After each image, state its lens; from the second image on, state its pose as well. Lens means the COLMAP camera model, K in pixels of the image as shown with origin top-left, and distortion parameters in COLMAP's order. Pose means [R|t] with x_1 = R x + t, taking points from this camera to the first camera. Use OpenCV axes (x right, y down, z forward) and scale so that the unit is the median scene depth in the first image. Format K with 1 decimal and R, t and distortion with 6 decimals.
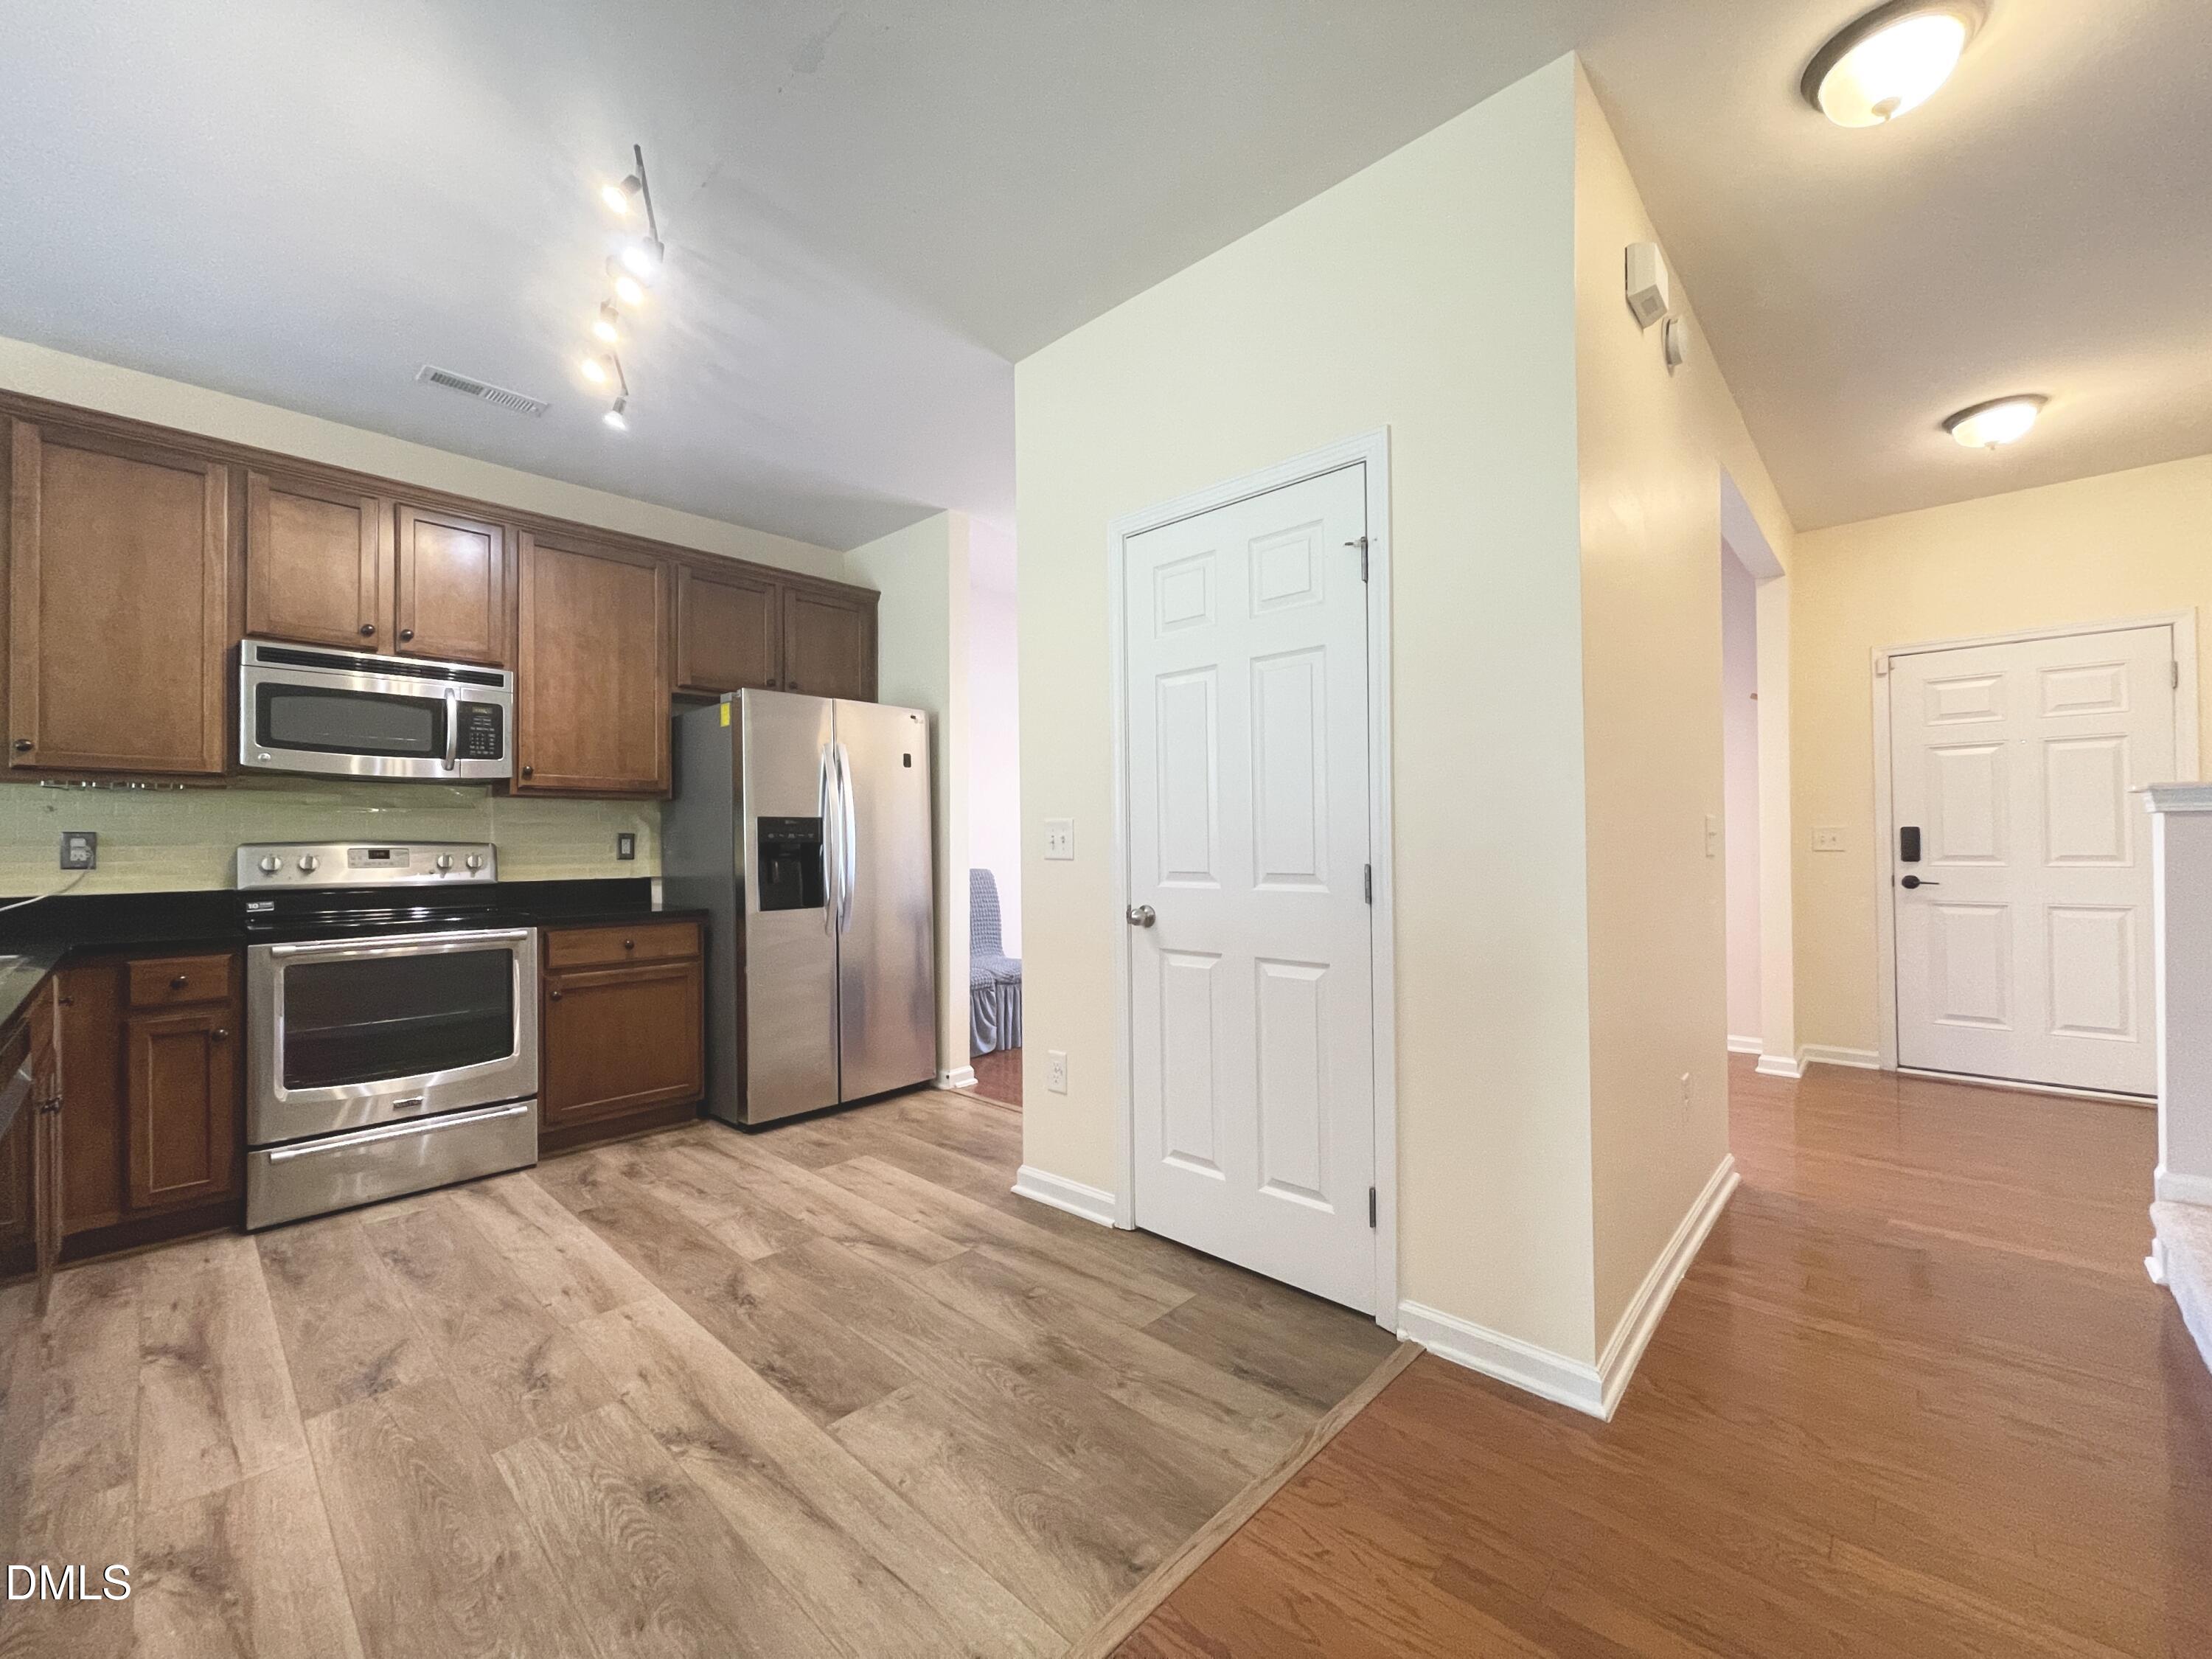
lens RADIAL K [[894.5, 0, 1093.9], [0, 894.5, 834.4], [0, 0, 1]] dist [-0.002479, 0.000804]
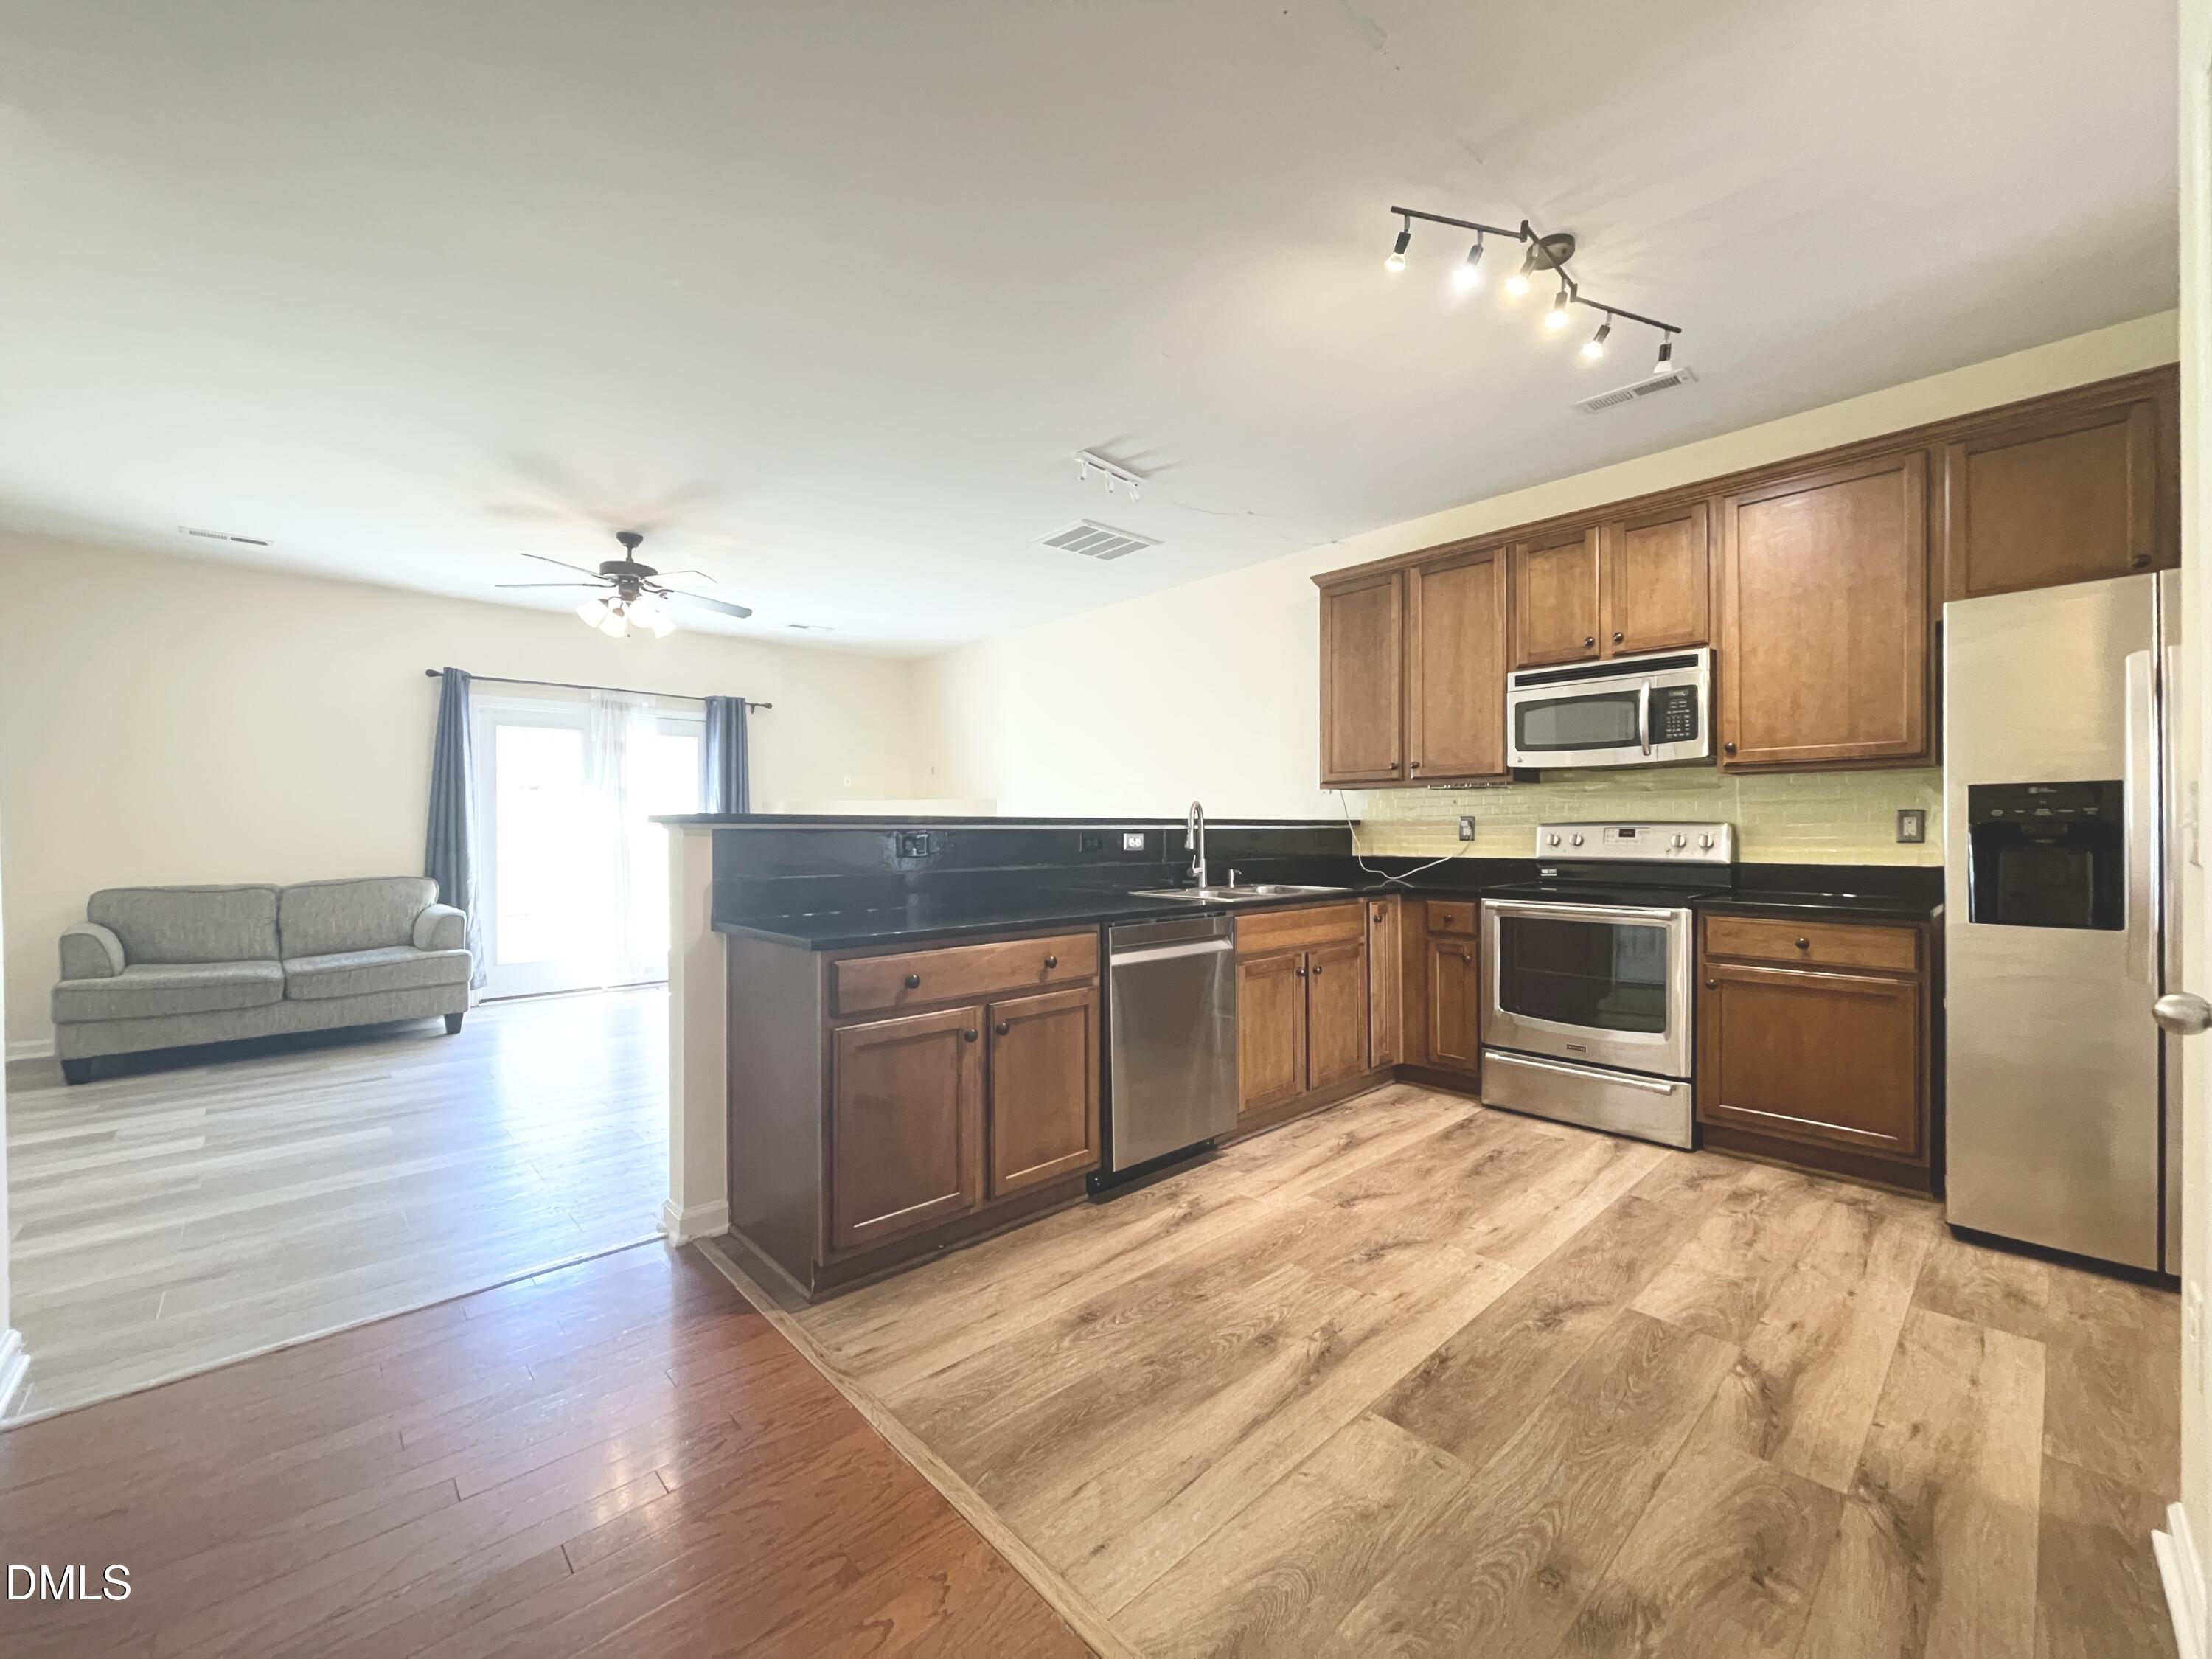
lens RADIAL K [[894.5, 0, 1111.1], [0, 894.5, 831.9], [0, 0, 1]] dist [-0.002479, 0.000804]
pose [[-0.061379, 0.011475, -0.998049, 0.441932], [0.016816, 0.999804, 0.010461, -0.002617], [0.997973, -0.016141, -0.061560, 0.483767]]
